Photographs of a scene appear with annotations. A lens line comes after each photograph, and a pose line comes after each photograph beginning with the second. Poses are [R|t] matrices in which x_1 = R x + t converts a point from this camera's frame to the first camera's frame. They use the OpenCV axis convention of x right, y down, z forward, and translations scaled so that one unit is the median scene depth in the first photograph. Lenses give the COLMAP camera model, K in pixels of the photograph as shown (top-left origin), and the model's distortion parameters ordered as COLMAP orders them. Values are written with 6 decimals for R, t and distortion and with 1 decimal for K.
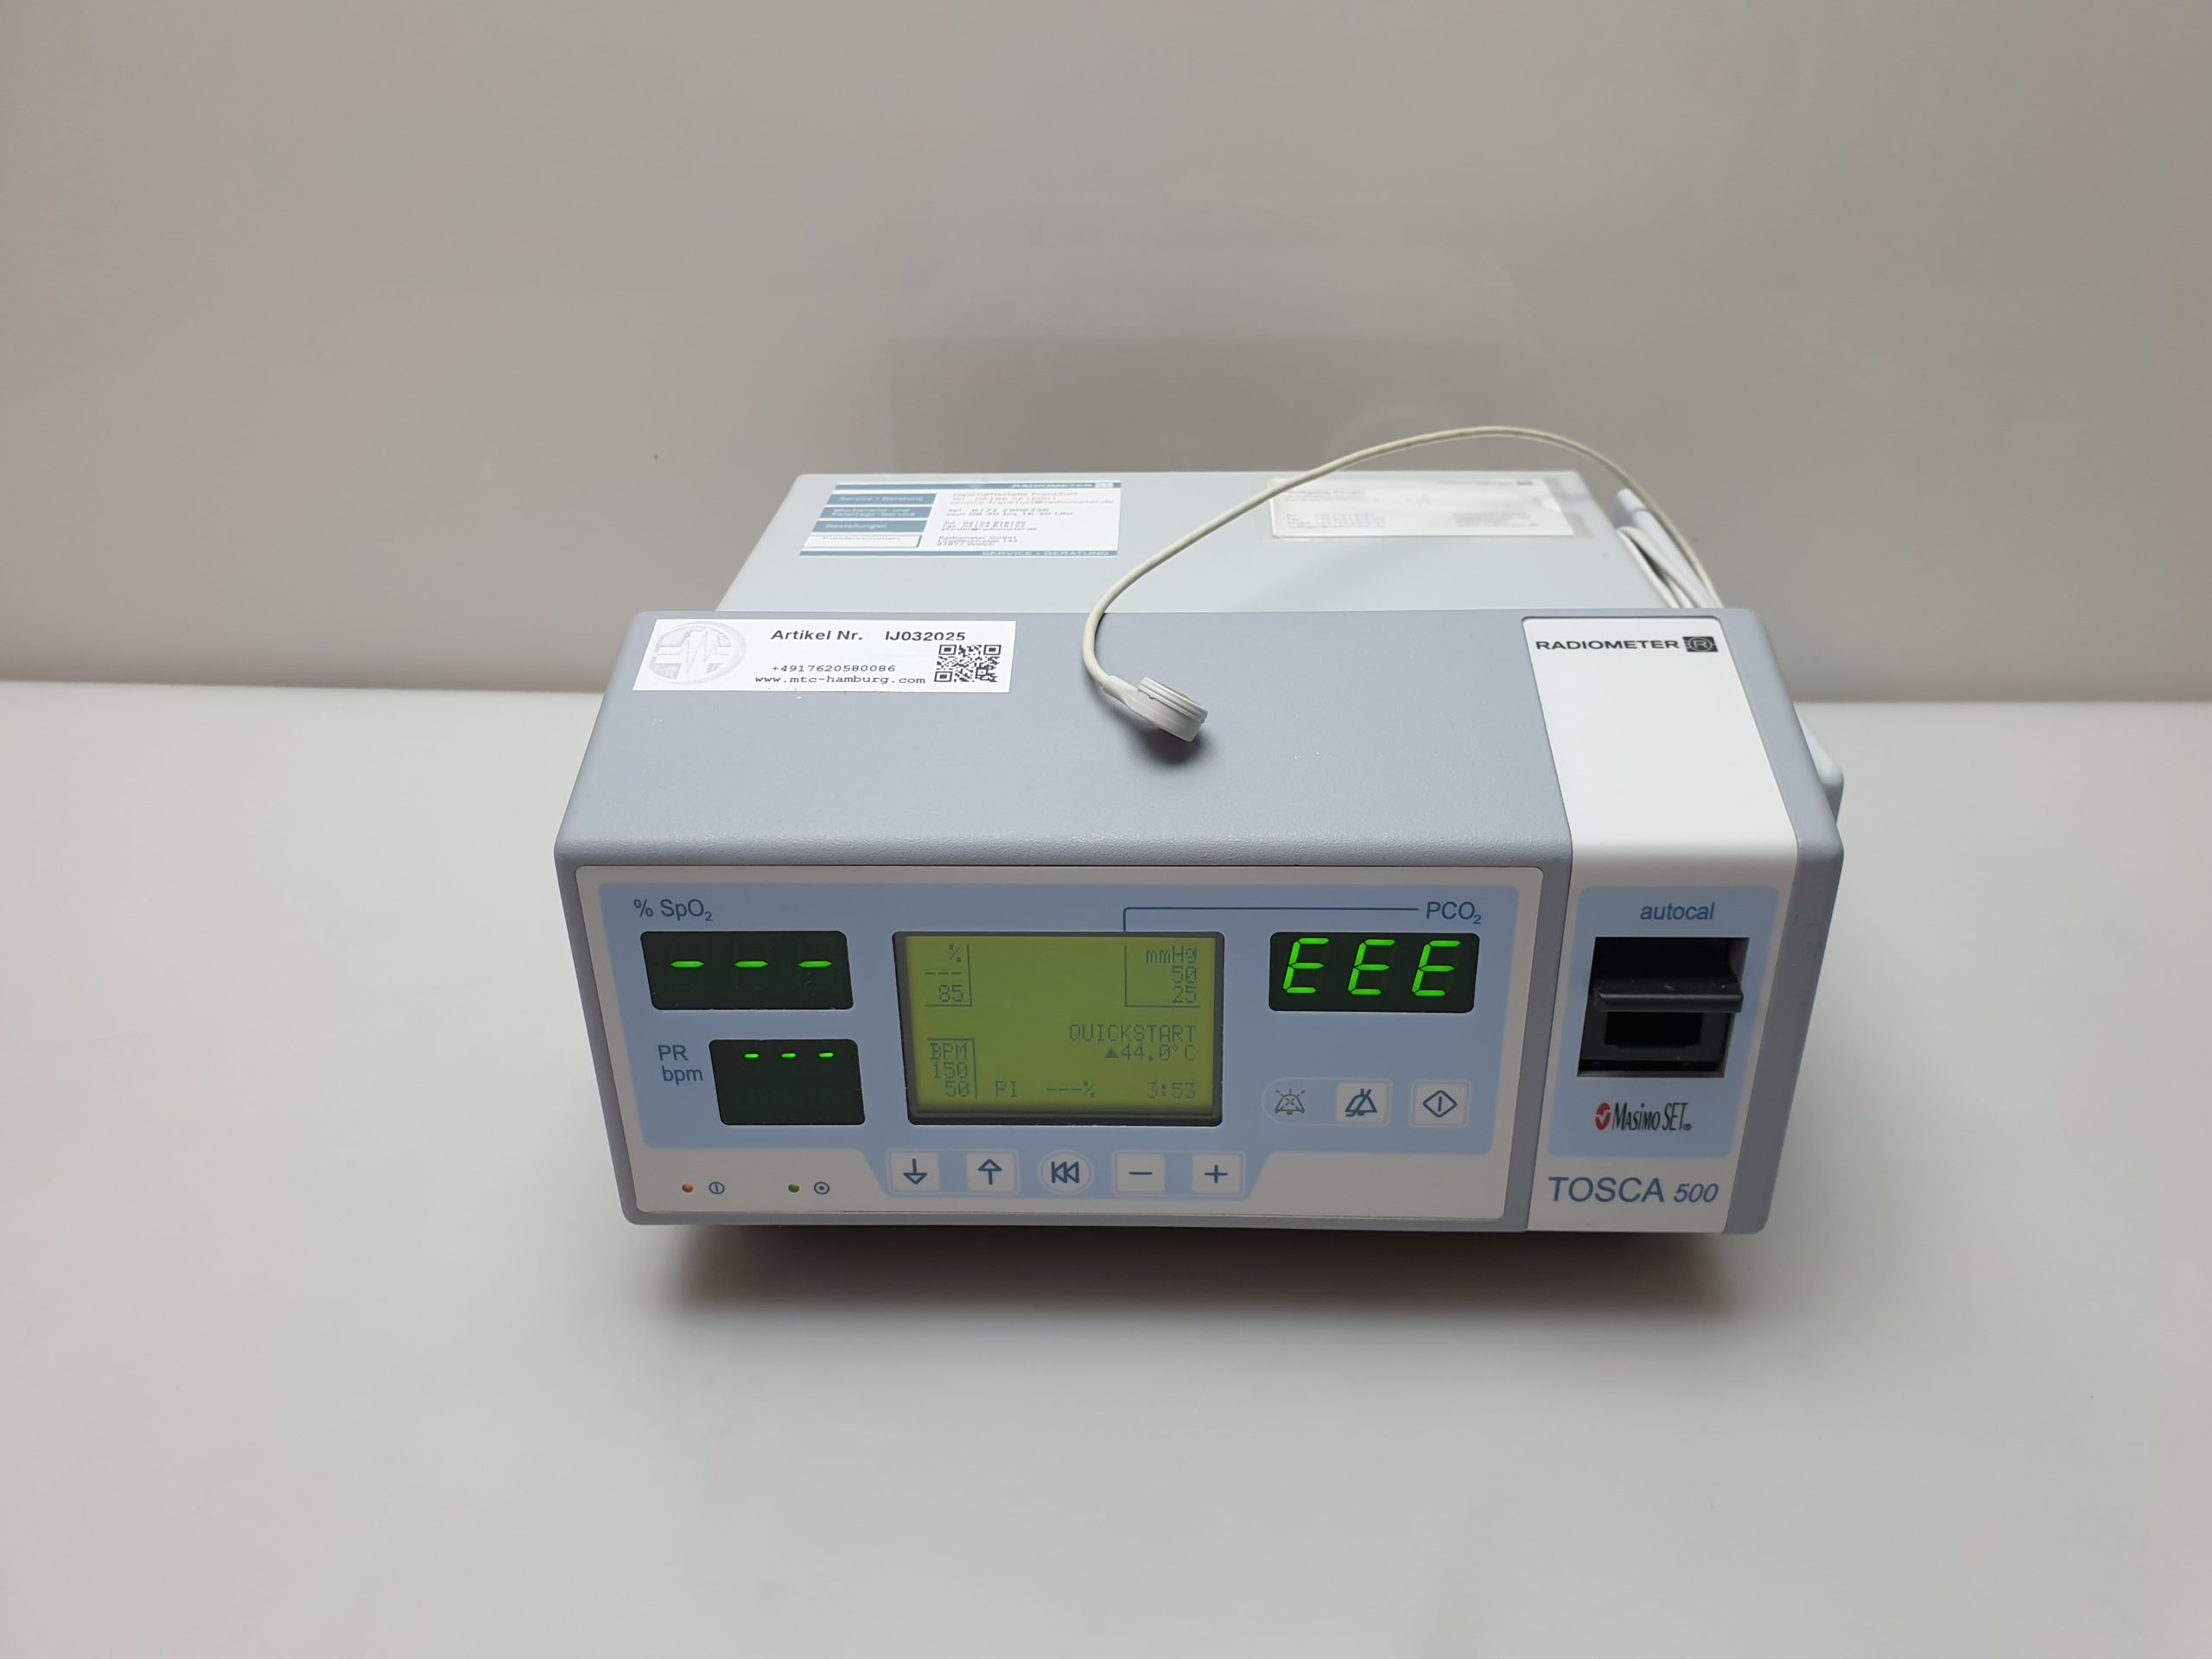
lens RADIAL K [[1815.0, 0, 1115.3], [0, 1815.0, 821.6], [0, 0, 1]] dist [0.077519, -0.319586]
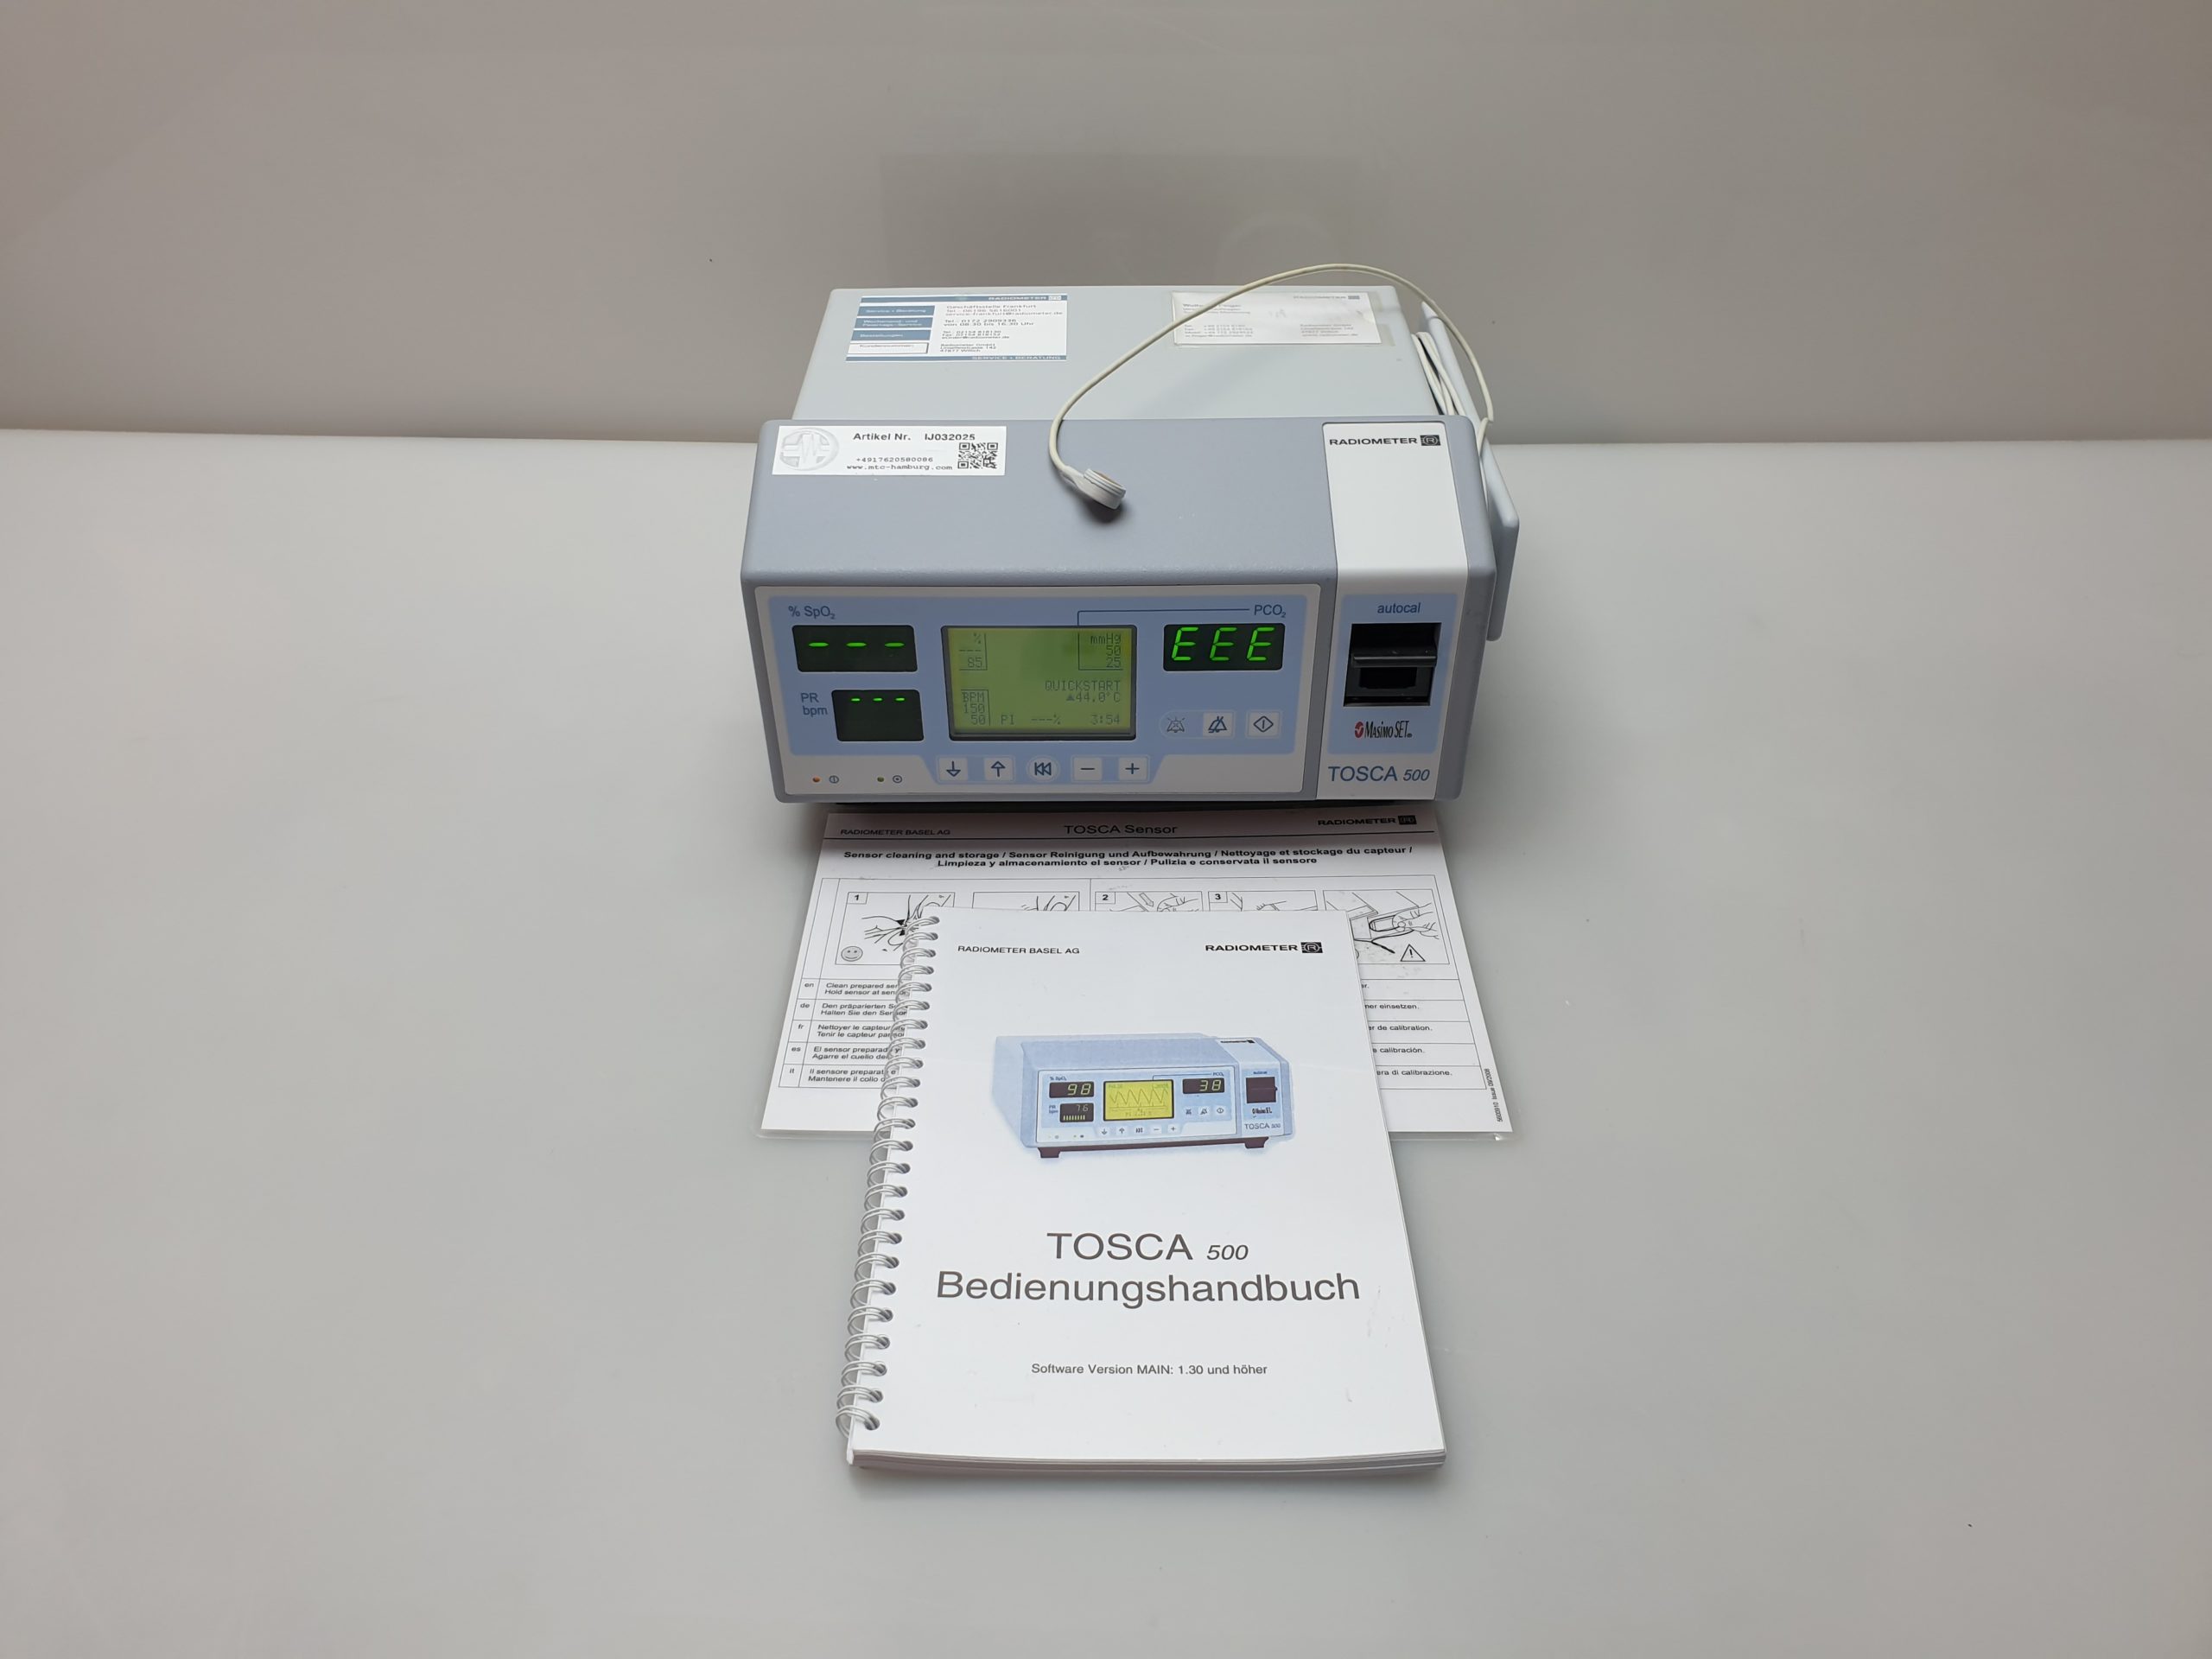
lens RADIAL K [[1815.0, 0, 1090.7], [0, 1815.0, 880.9], [0, 0, 1]] dist [0.077519, -0.319586]
pose [[0.999682, -0.011972, 0.022198, -0.021944], [0.007222, 0.979178, 0.202877, -0.045570], [-0.024165, -0.202652, 0.978953, -0.666813]]
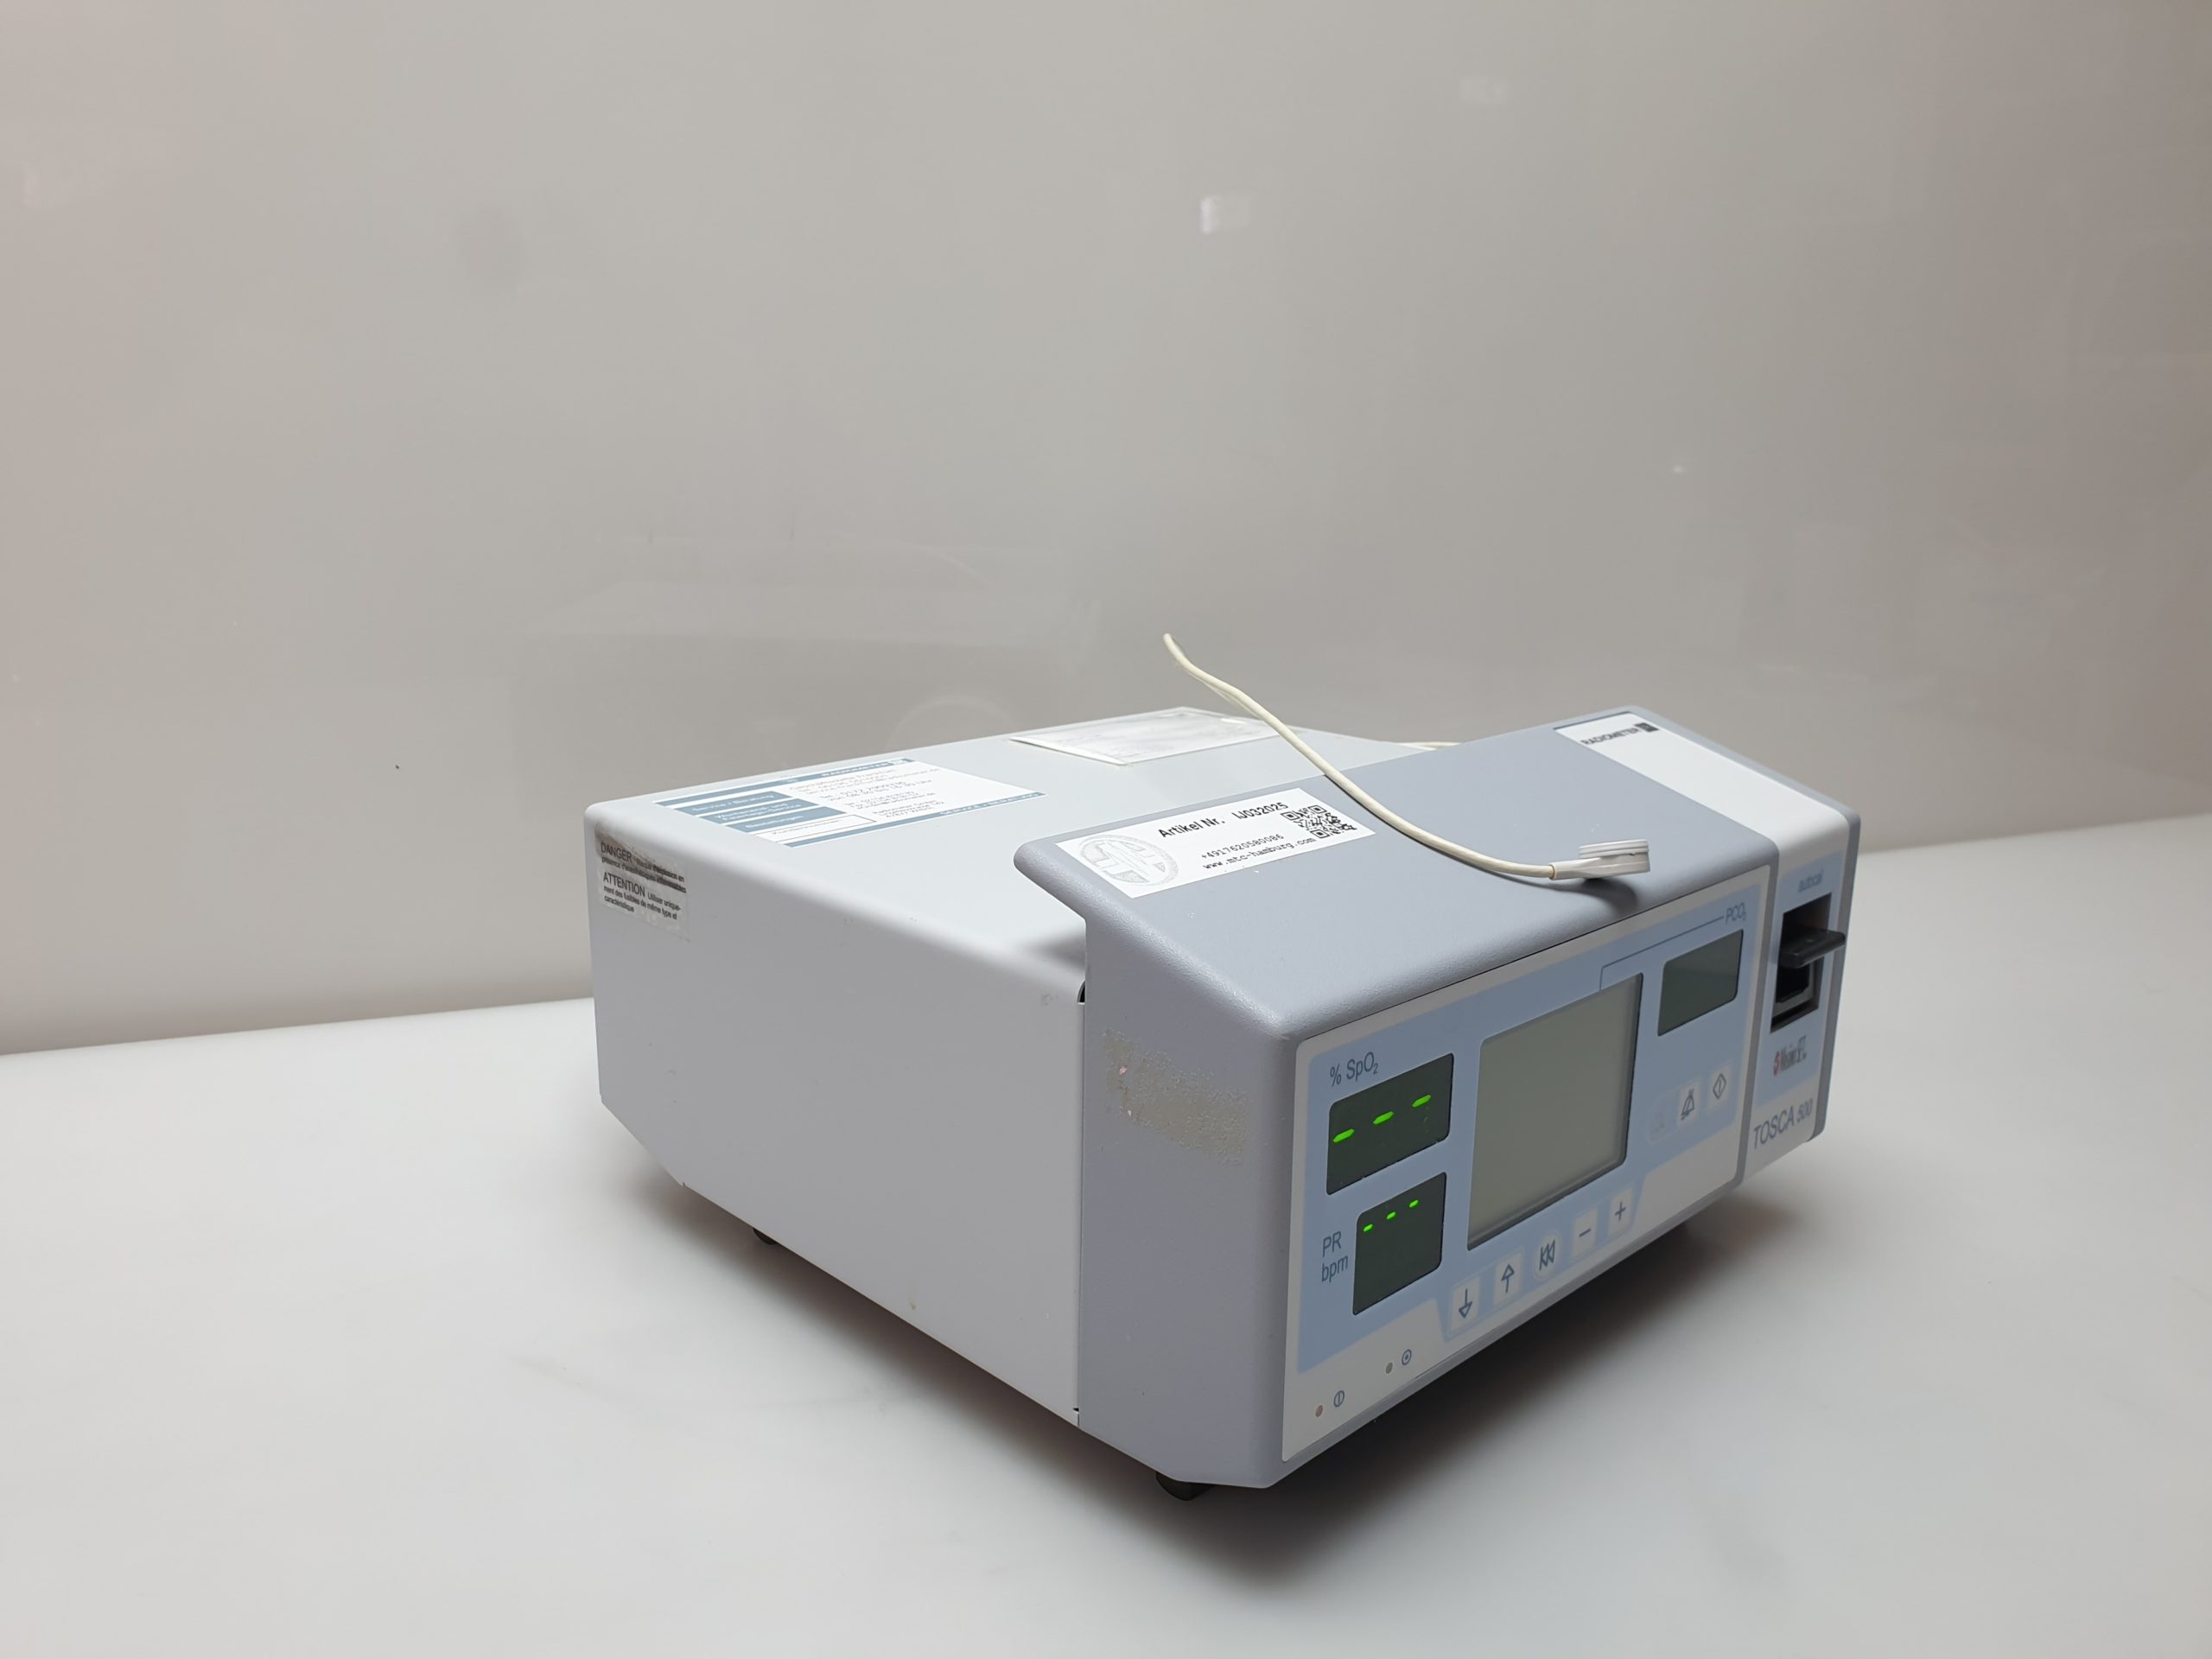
lens RADIAL K [[1815.0, 0, 1104.1], [0, 1815.0, 762.5], [0, 0, 1]] dist [0.077519, -0.319586]
pose [[0.690611, -0.131010, 0.711262, -0.934954], [0.321064, 0.936773, -0.139195, -0.012159], [-0.648055, 0.324490, 0.689008, 0.339760]]
